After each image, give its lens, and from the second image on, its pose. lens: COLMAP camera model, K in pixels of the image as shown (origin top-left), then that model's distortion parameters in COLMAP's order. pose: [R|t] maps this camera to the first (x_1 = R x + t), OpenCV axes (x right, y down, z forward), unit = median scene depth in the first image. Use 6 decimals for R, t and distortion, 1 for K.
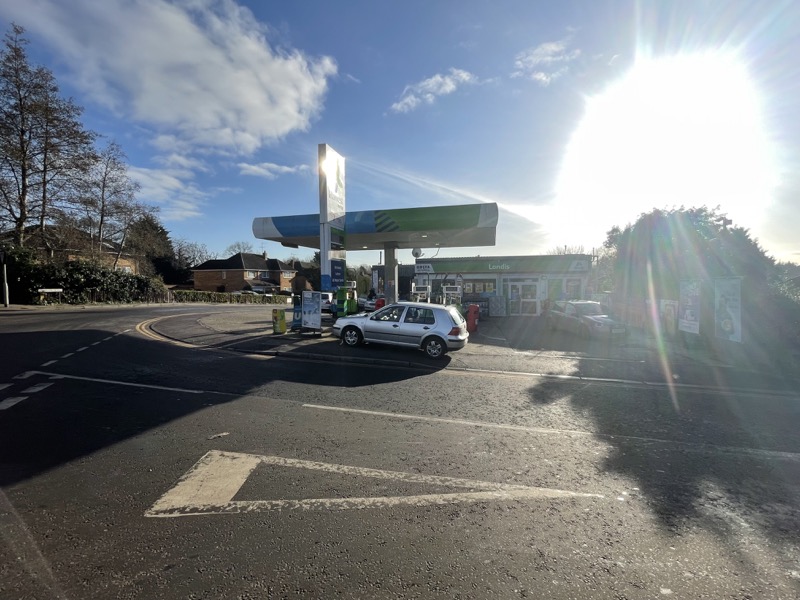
lens RADIAL K [[378.8, 0, 396.6], [0, 378.8, 301.6], [0, 0, 1]] dist [-0.000067, -0.000061]
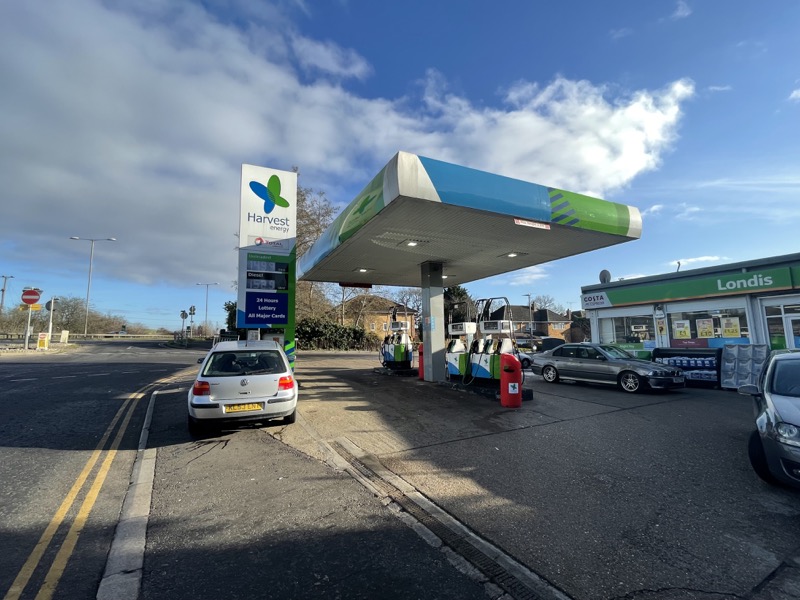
lens RADIAL K [[372.0, 0, 397.1], [0, 372.0, 299.1], [0, 0, 1]] dist [-0.000179, -0.000351]
pose [[0.644714, -0.090504, -0.759047, 0.335722], [-0.030001, 0.989206, -0.143428, 0.007843], [0.763835, 0.115242, 0.635040, 0.364296]]
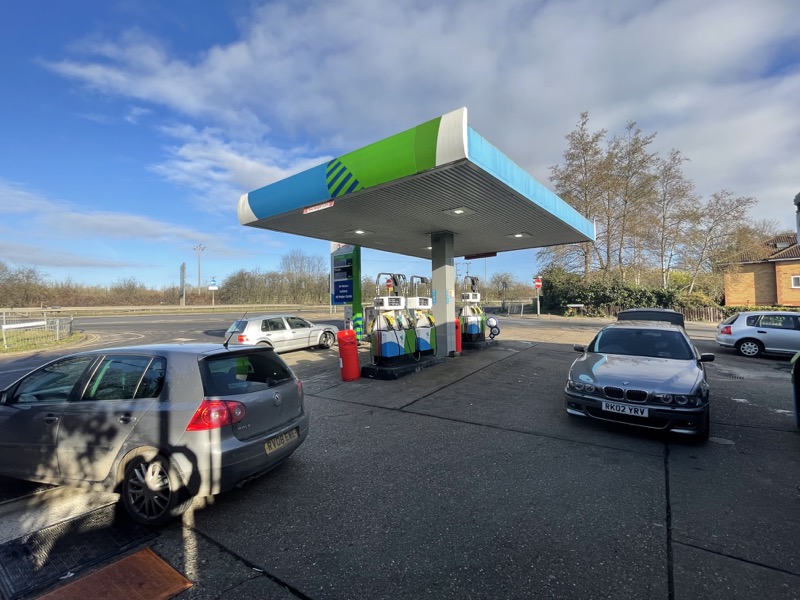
lens RADIAL K [[372.0, 0, 397.1], [0, 372.0, 299.1], [0, 0, 1]] dist [-0.000179, -0.000351]
pose [[-0.429837, -0.015653, -0.902771, 0.444530], [-0.029274, 0.999566, -0.003393, -0.025597], [0.902432, 0.024969, -0.430108, 0.871443]]
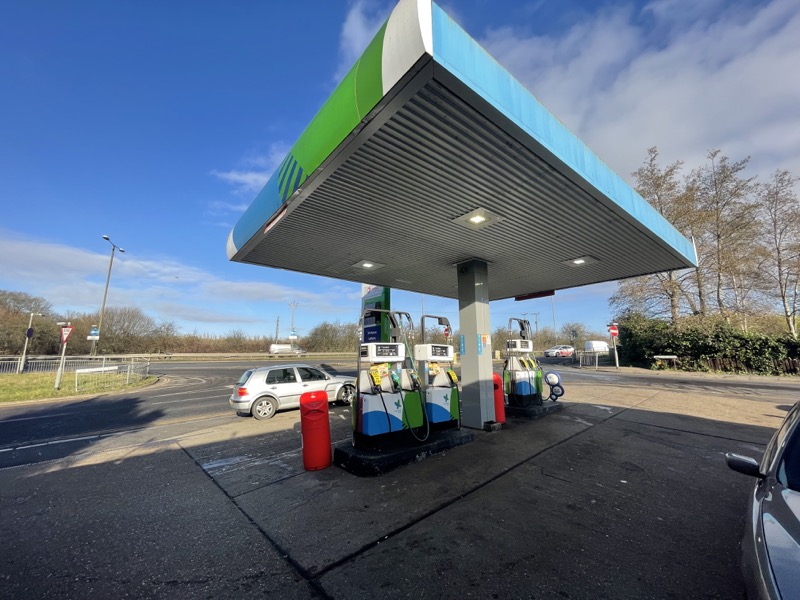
lens RADIAL K [[326.5, 0, 400.7], [0, 326.5, 298.8], [0, 0, 1]] dist [-0.003648, 0.002965]
pose [[-0.611335, -0.137255, -0.779378, 0.282701], [-0.035178, 0.988584, -0.146505, -0.026758], [0.790590, -0.062147, -0.609185, 0.856969]]
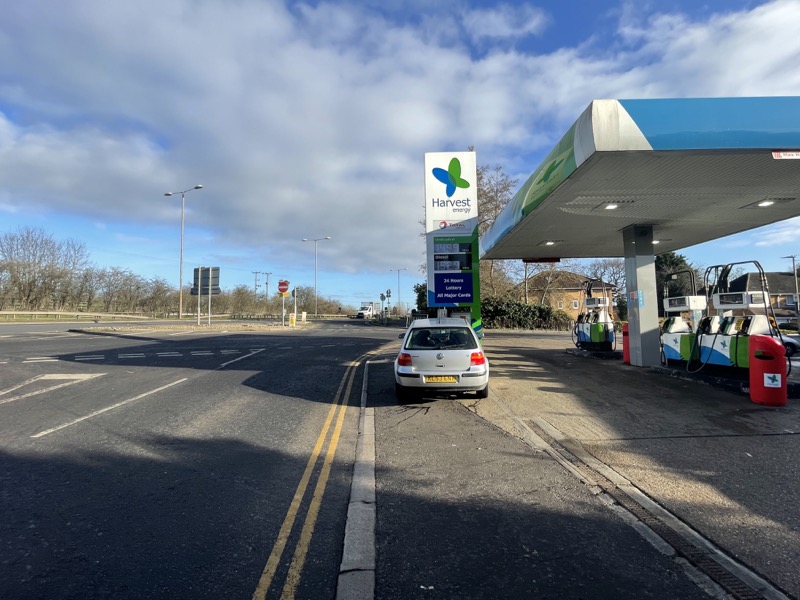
lens RADIAL K [[371.2, 0, 399.6], [0, 371.2, 297.7], [0, 0, 1]] dist [0.000624, 0.000775]
pose [[0.227490, -0.064705, -0.971628, 0.332956], [-0.040630, 0.996290, -0.075861, 0.009555], [0.972932, 0.056735, 0.224018, 0.360029]]
